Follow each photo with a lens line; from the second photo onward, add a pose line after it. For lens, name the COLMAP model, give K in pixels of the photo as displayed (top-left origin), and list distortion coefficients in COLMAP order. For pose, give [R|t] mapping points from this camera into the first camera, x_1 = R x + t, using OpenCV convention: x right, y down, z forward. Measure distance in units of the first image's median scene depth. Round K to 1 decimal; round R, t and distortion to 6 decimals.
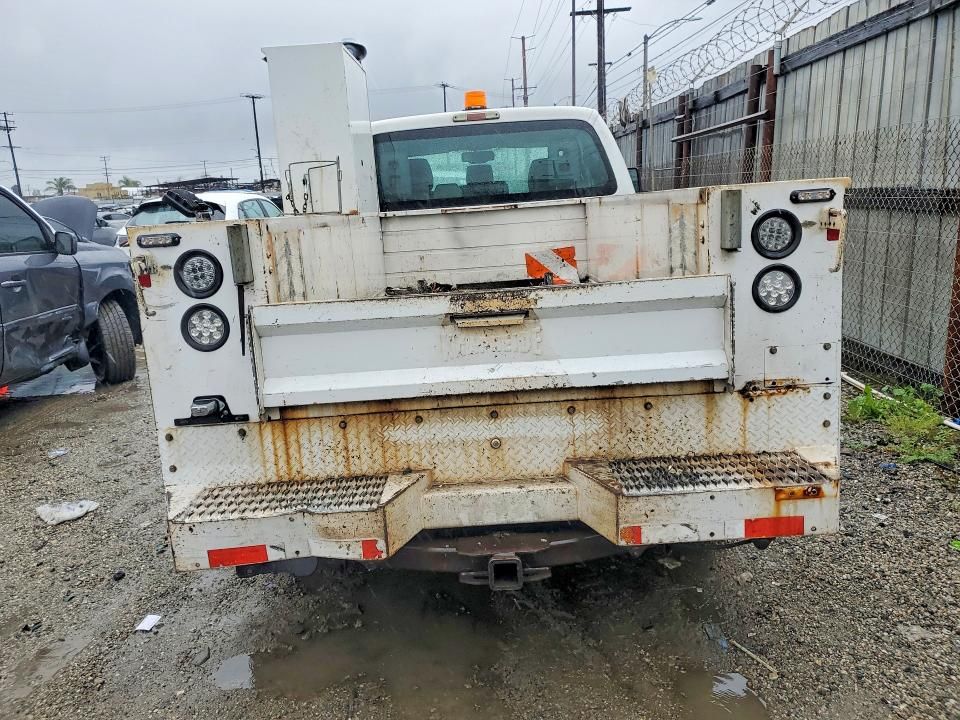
lens RADIAL K [[782.8, 0, 480.0], [0, 782.8, 360.0], [0, 0, 1]] dist [0.012748, 0.013419]
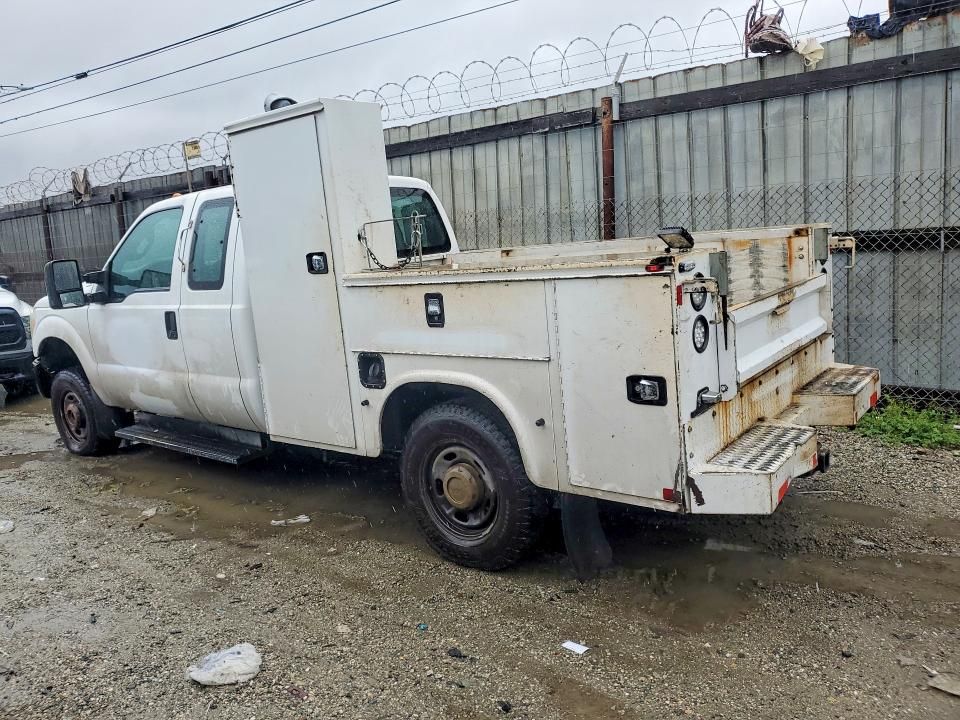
lens RADIAL K [[782.8, 0, 480.0], [0, 782.8, 360.0], [0, 0, 1]] dist [0.012748, 0.013419]
pose [[0.597866, -0.127224, 0.791435, -1.536637], [0.207134, 0.978312, 0.000792, -0.073540], [-0.774372, 0.163460, 0.611252, 0.497514]]
